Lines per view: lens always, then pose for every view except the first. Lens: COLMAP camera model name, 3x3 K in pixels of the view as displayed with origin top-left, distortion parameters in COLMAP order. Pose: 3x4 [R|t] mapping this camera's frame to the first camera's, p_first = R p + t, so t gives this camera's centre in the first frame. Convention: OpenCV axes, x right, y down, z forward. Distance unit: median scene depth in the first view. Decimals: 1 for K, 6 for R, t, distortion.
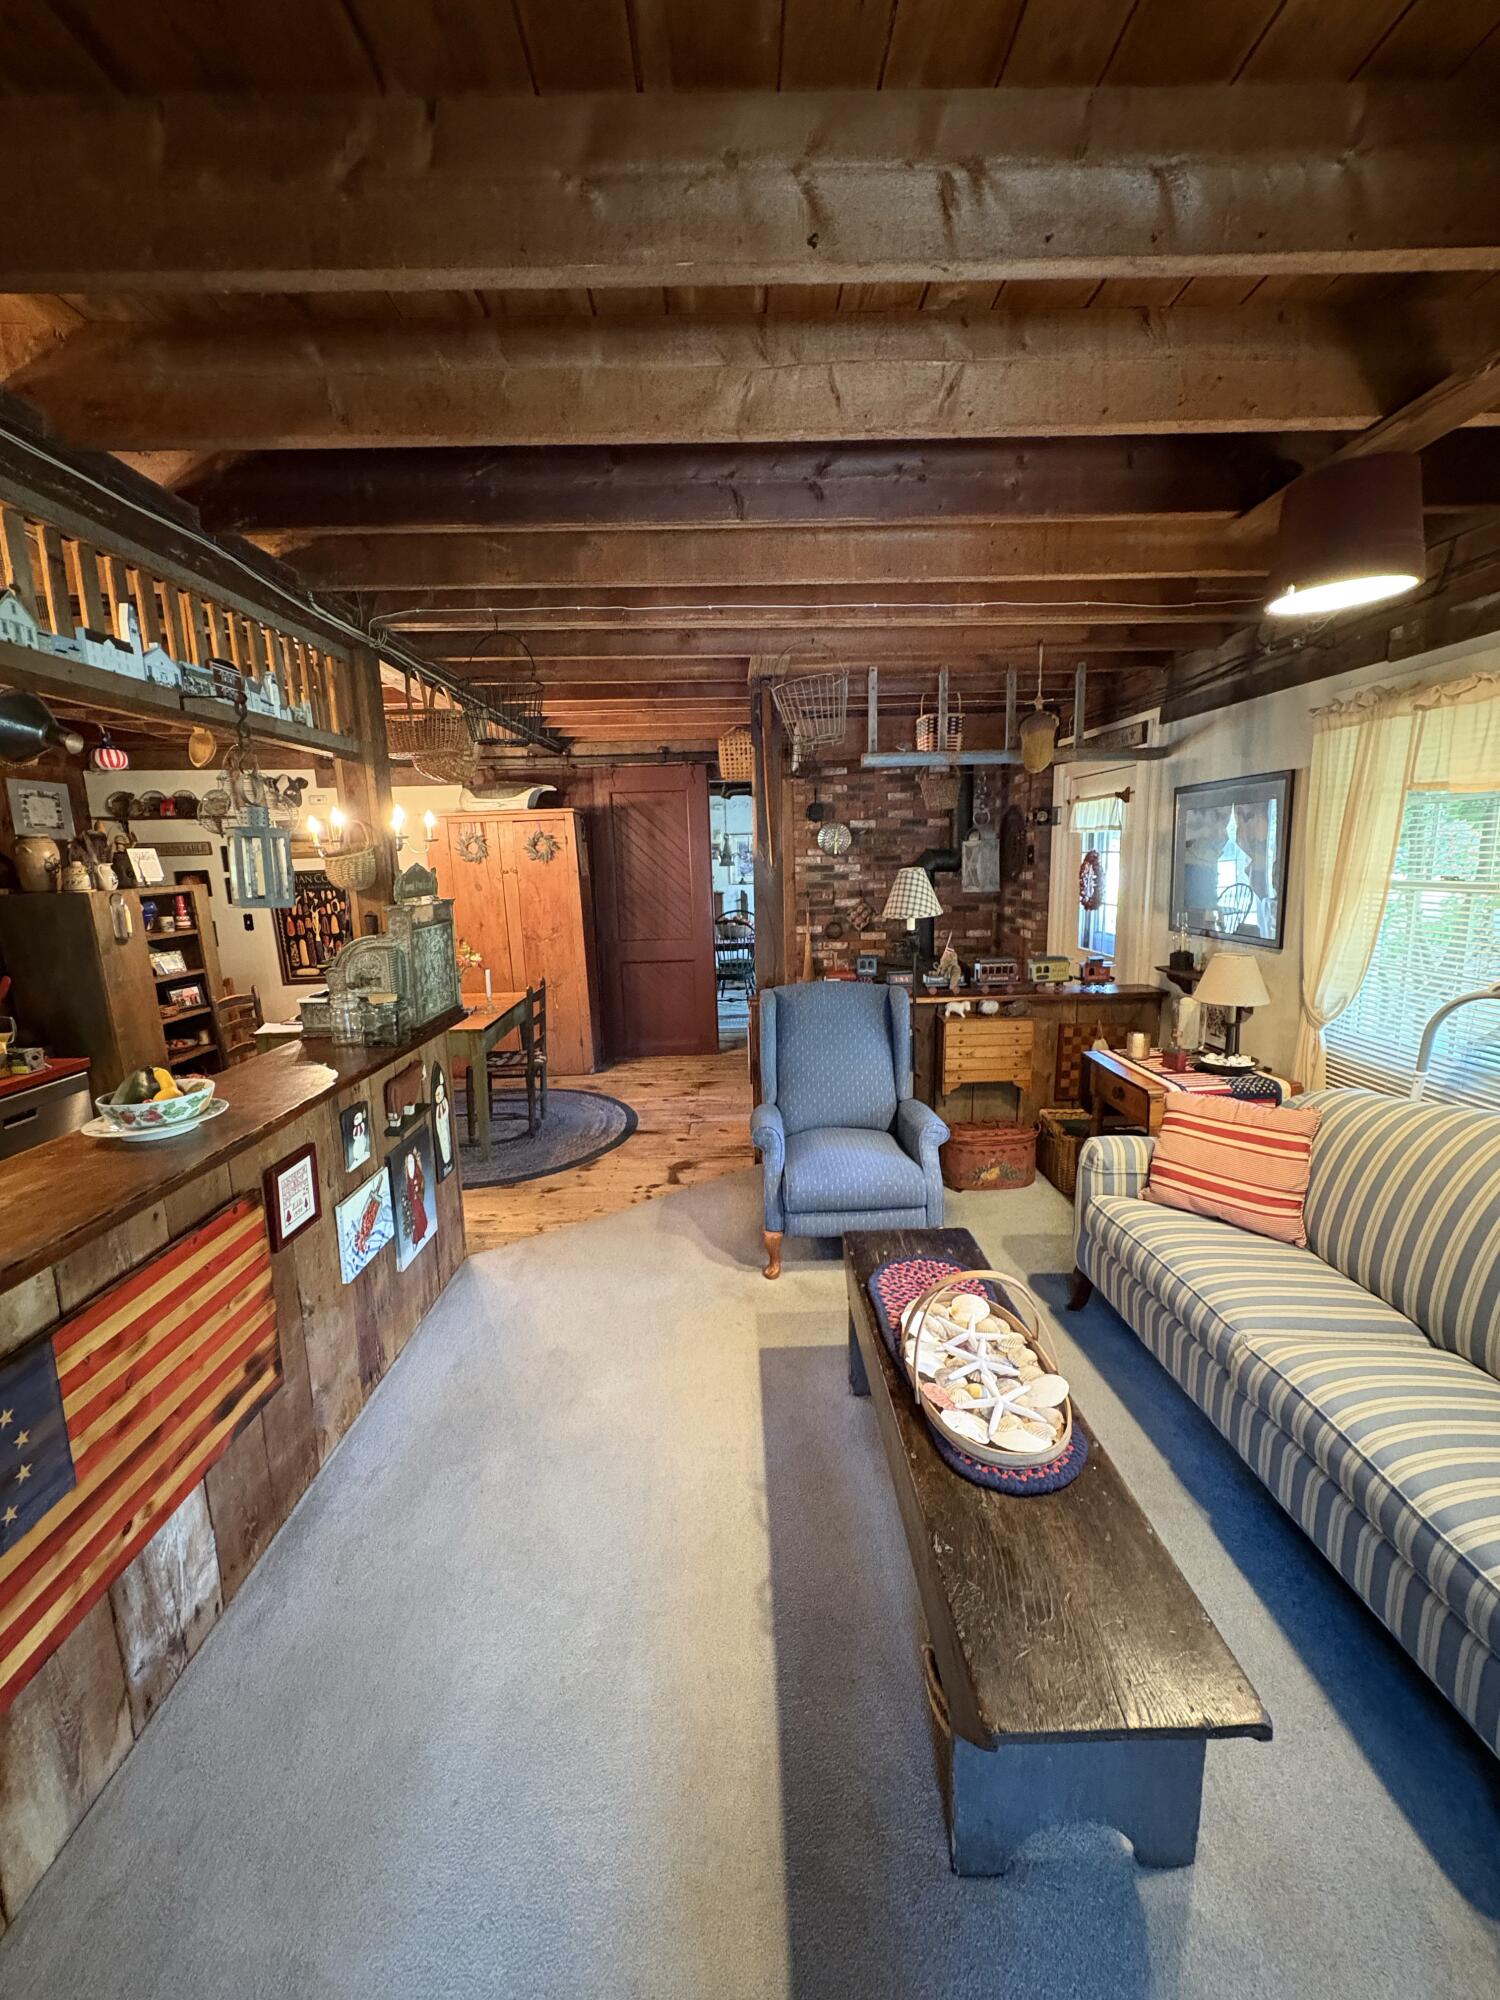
lens RADIAL K [[791.8, 0, 741.8], [0, 791.8, 995.1], [0, 0, 1]] dist [-0.000007, -0.000144]
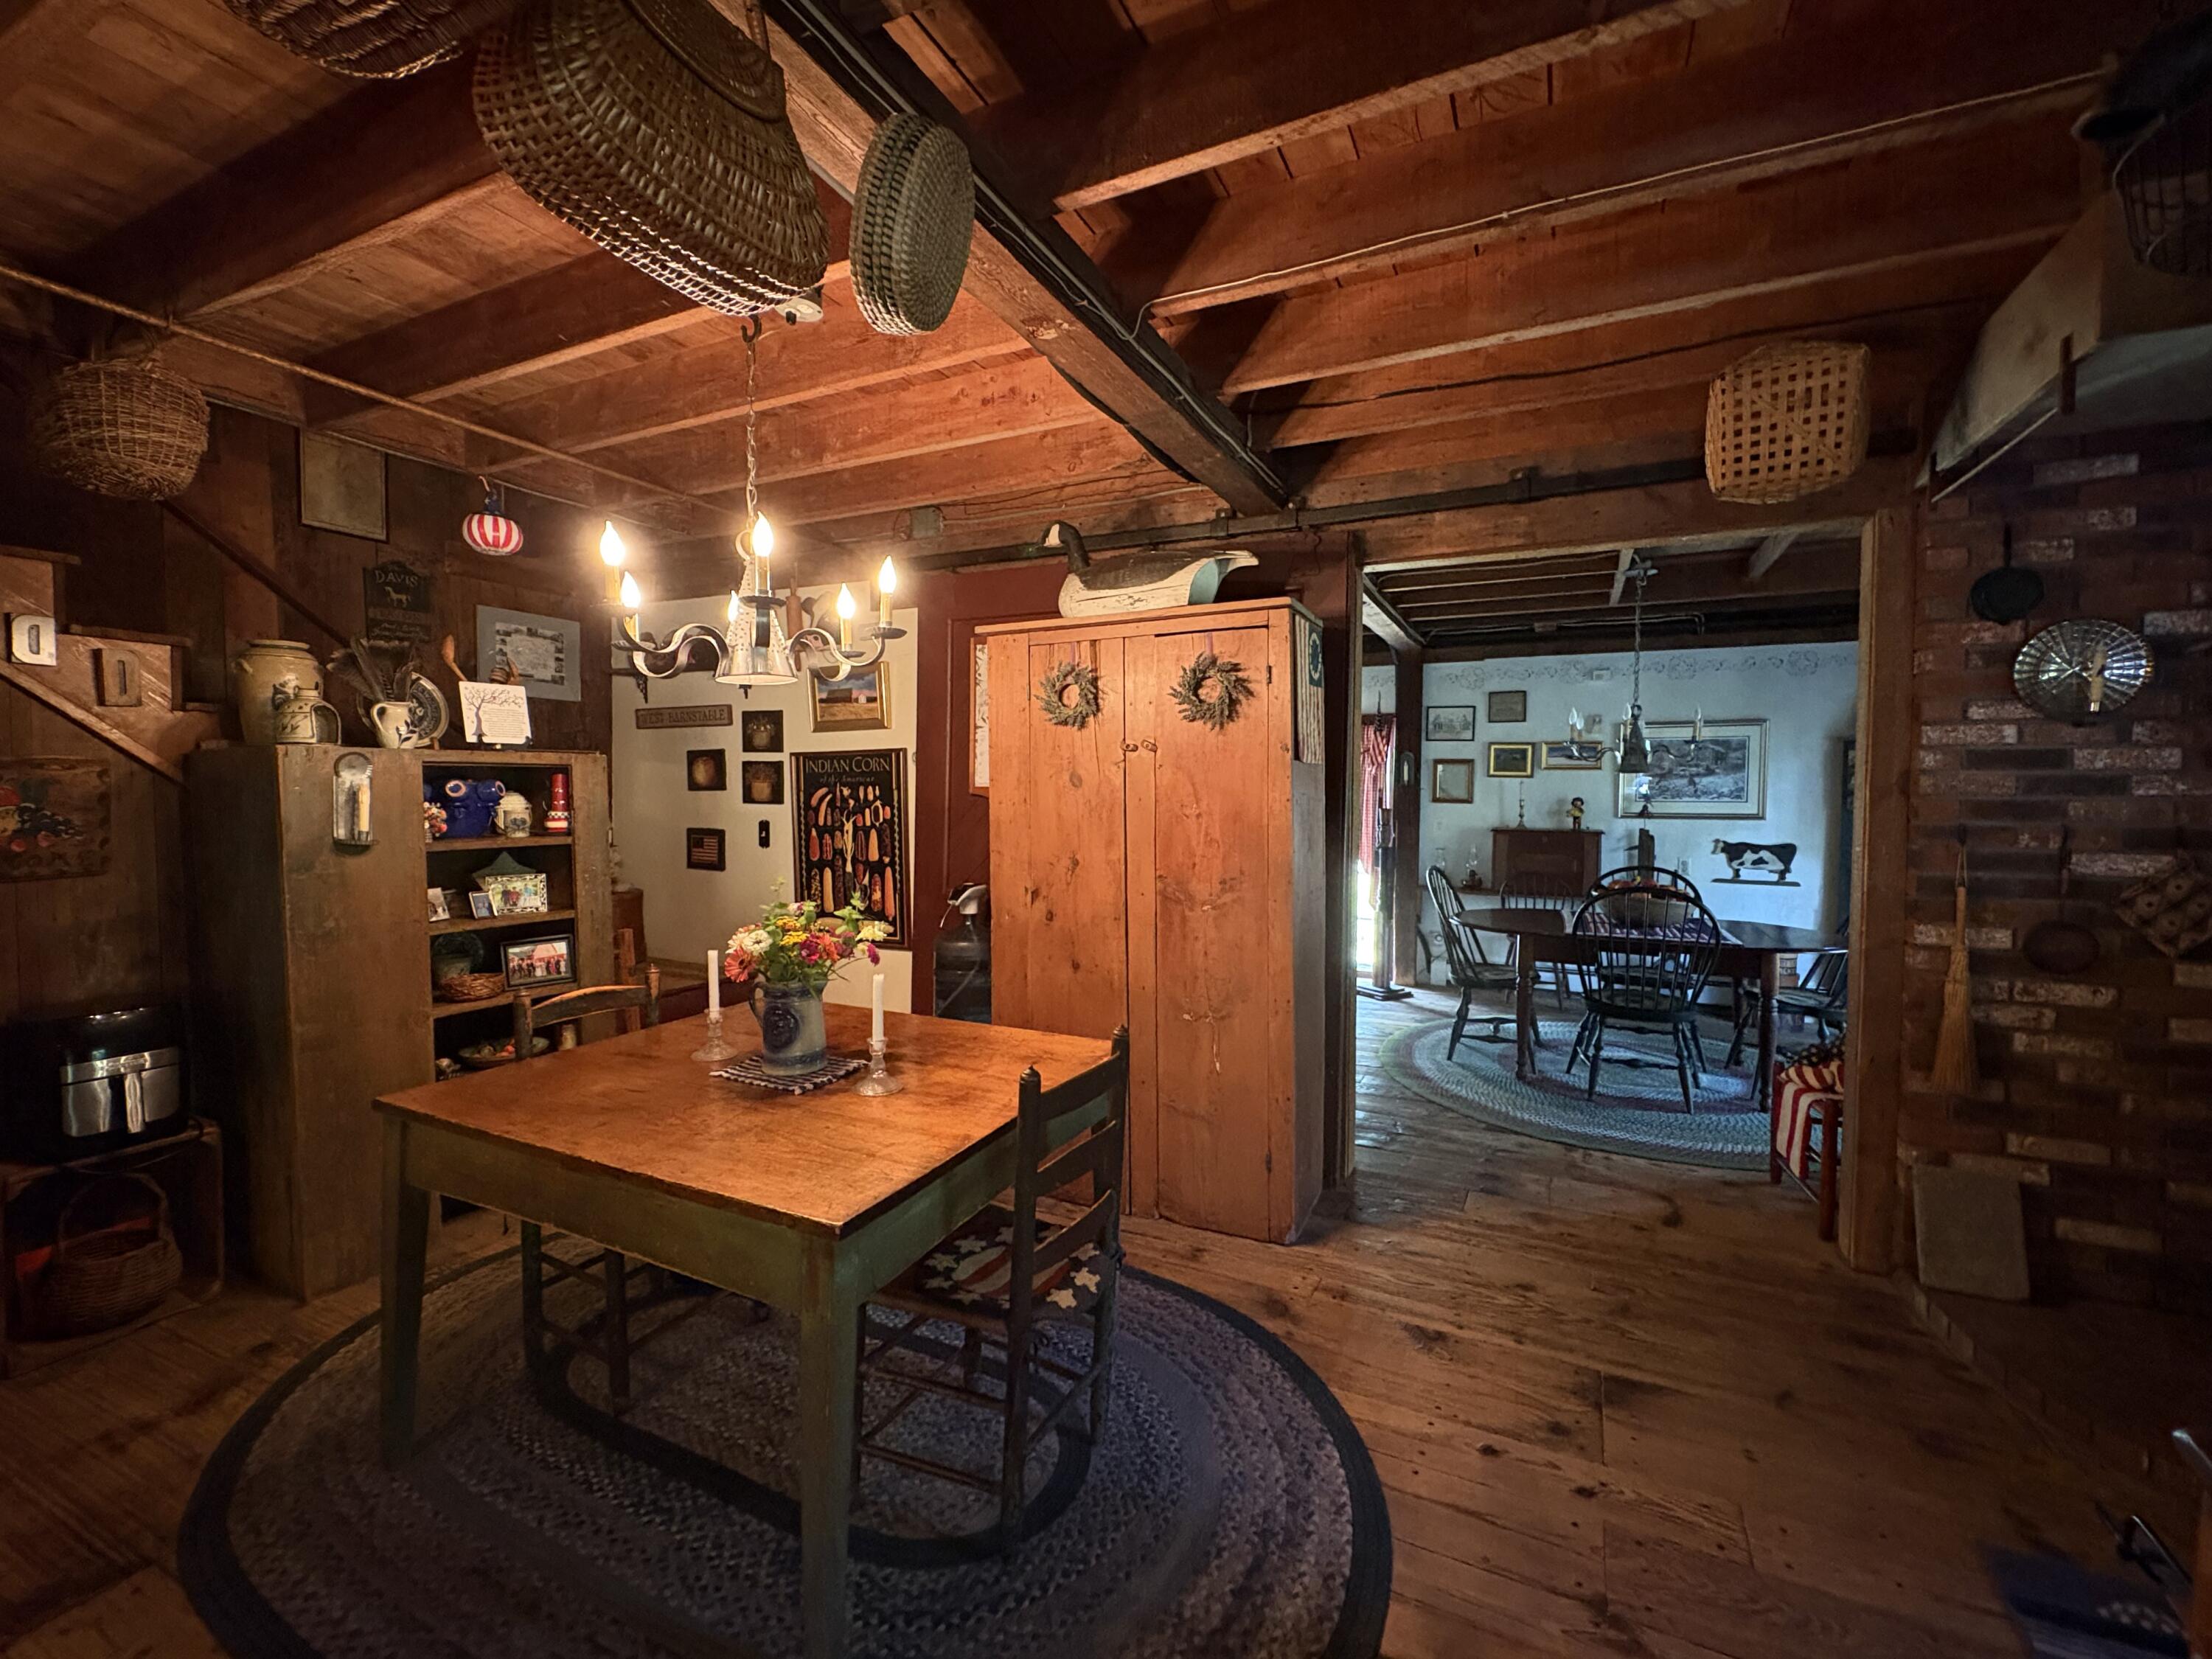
lens RADIAL K [[944.1, 0, 1109.5], [0, 944.1, 831.1], [0, 0, 1]] dist [0.004576, 0.000065]
pose [[0.896723, 0.048479, -0.439930, -0.073378], [-0.104896, 0.988942, -0.104834, -0.052240], [0.429983, 0.140154, 0.891892, 0.531228]]
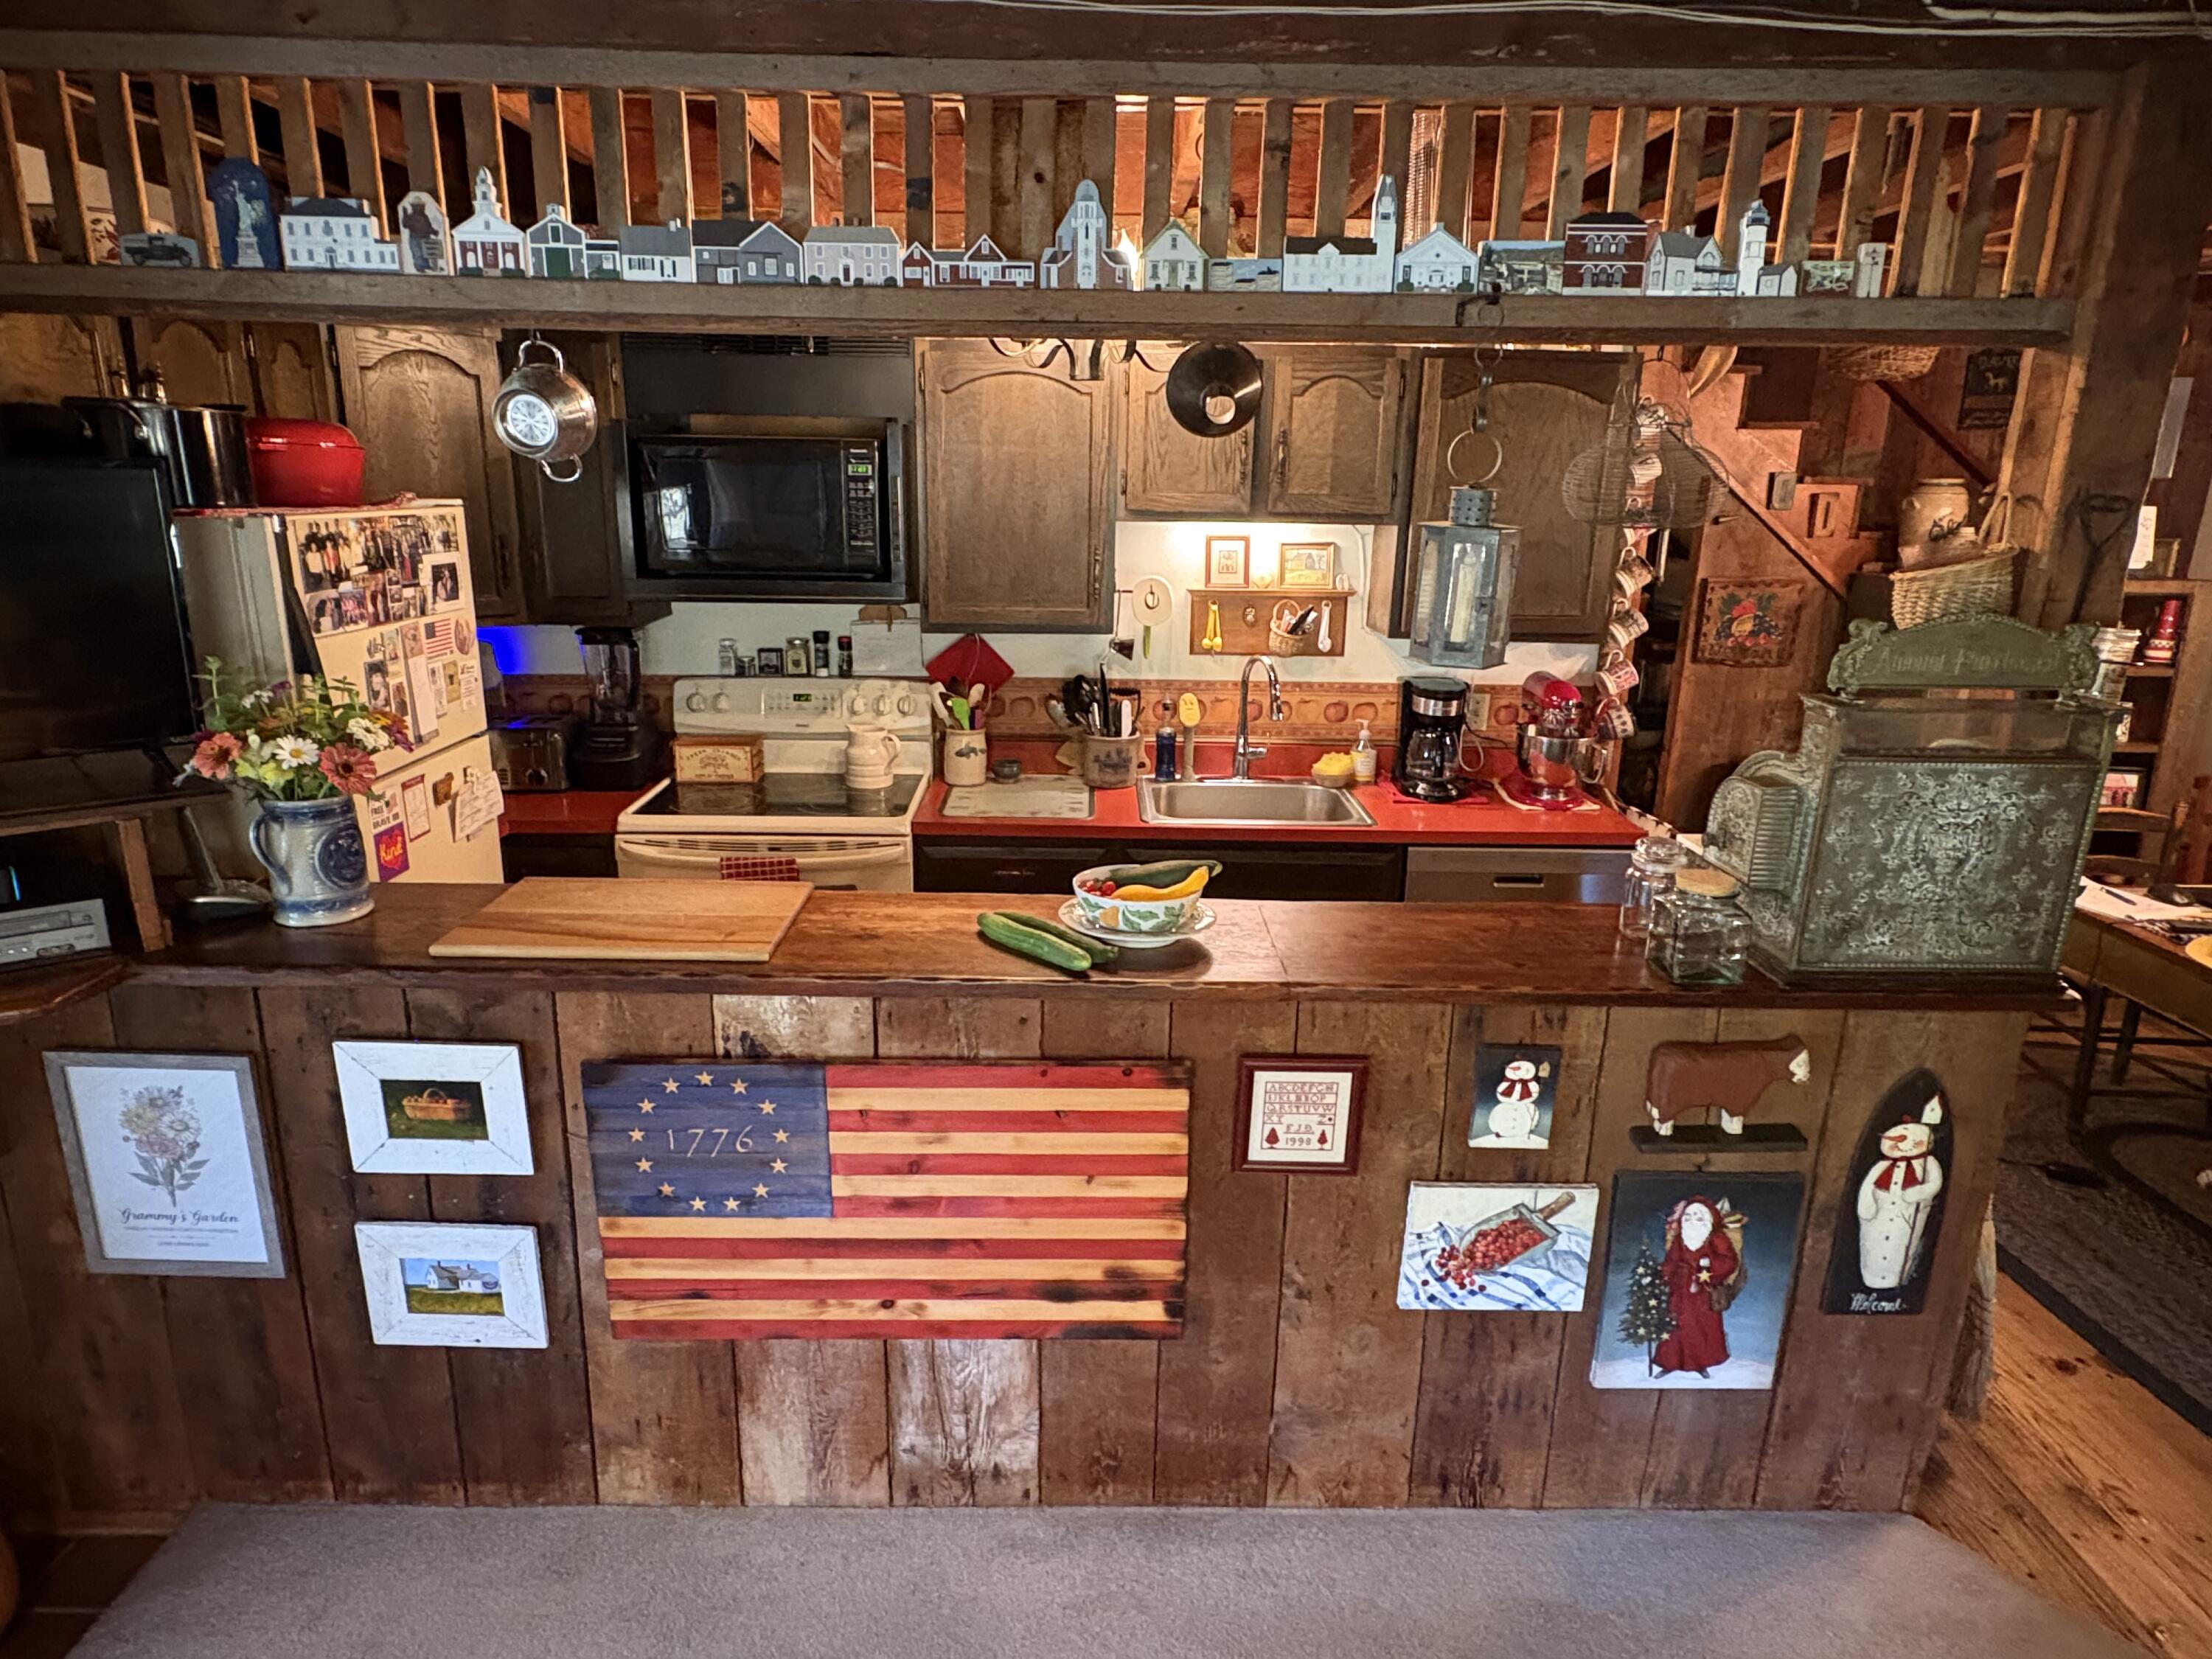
lens RADIAL K [[1304.8, 0, 1103.7], [0, 1304.8, 833.9], [0, 0, 1]] dist [0.003480, 0.000087]
pose [[0.013612, 0.284607, -0.958548, 0.129577], [-0.191558, 0.941623, 0.276861, -0.076248], [0.981387, 0.179849, 0.067336, 0.256843]]
